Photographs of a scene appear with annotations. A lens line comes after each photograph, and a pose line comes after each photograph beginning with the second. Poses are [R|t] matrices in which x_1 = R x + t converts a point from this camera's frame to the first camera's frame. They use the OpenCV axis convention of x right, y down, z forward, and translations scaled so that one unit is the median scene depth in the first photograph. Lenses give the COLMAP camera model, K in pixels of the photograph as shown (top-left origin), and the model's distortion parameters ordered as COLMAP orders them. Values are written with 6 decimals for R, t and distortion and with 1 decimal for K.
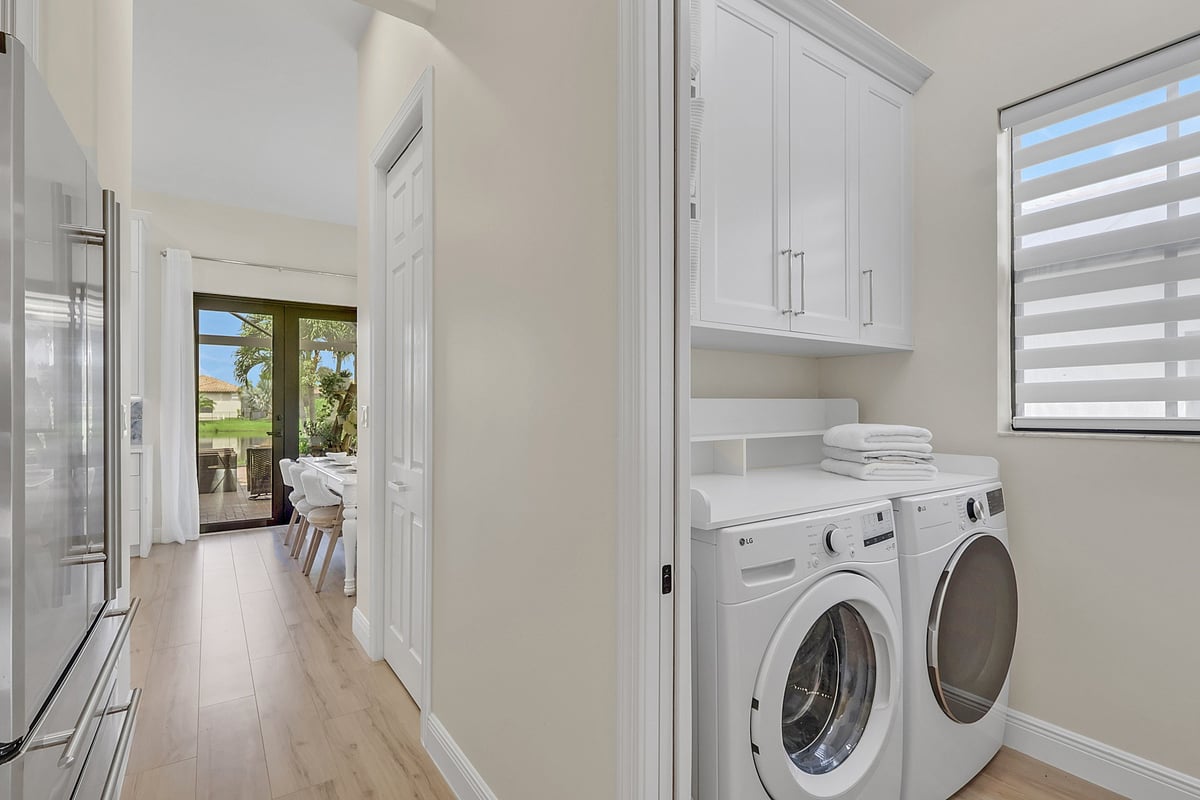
lens RADIAL K [[576.4, 0, 616.6], [0, 576.4, 406.1], [0, 0, 1]] dist [-0.001833, 0.003584]
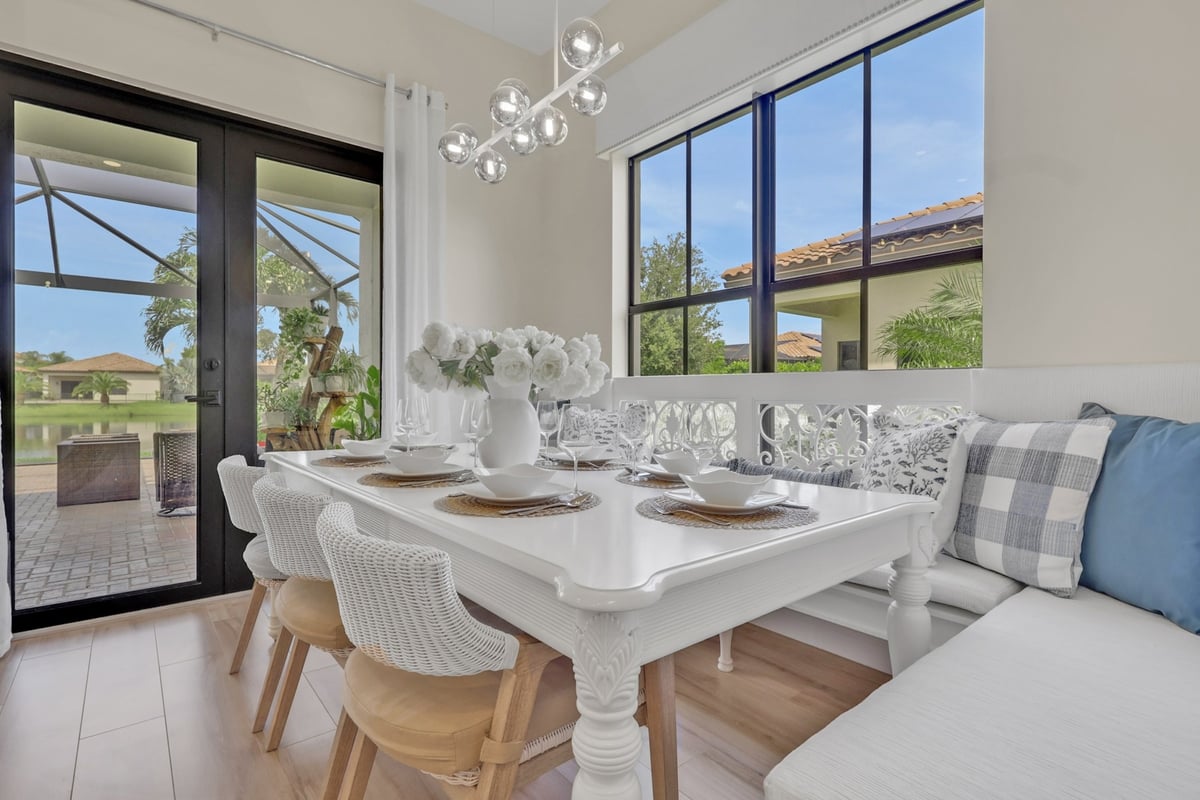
lens RADIAL K [[576.4, 0, 597.7], [0, 576.4, 396.6], [0, 0, 1]] dist [-0.001833, 0.003584]
pose [[0.997576, 0.003900, 0.069481, -1.148188], [-0.004462, 0.999959, 0.007939, 0.151435], [-0.069447, -0.008230, 0.997552, 1.915832]]
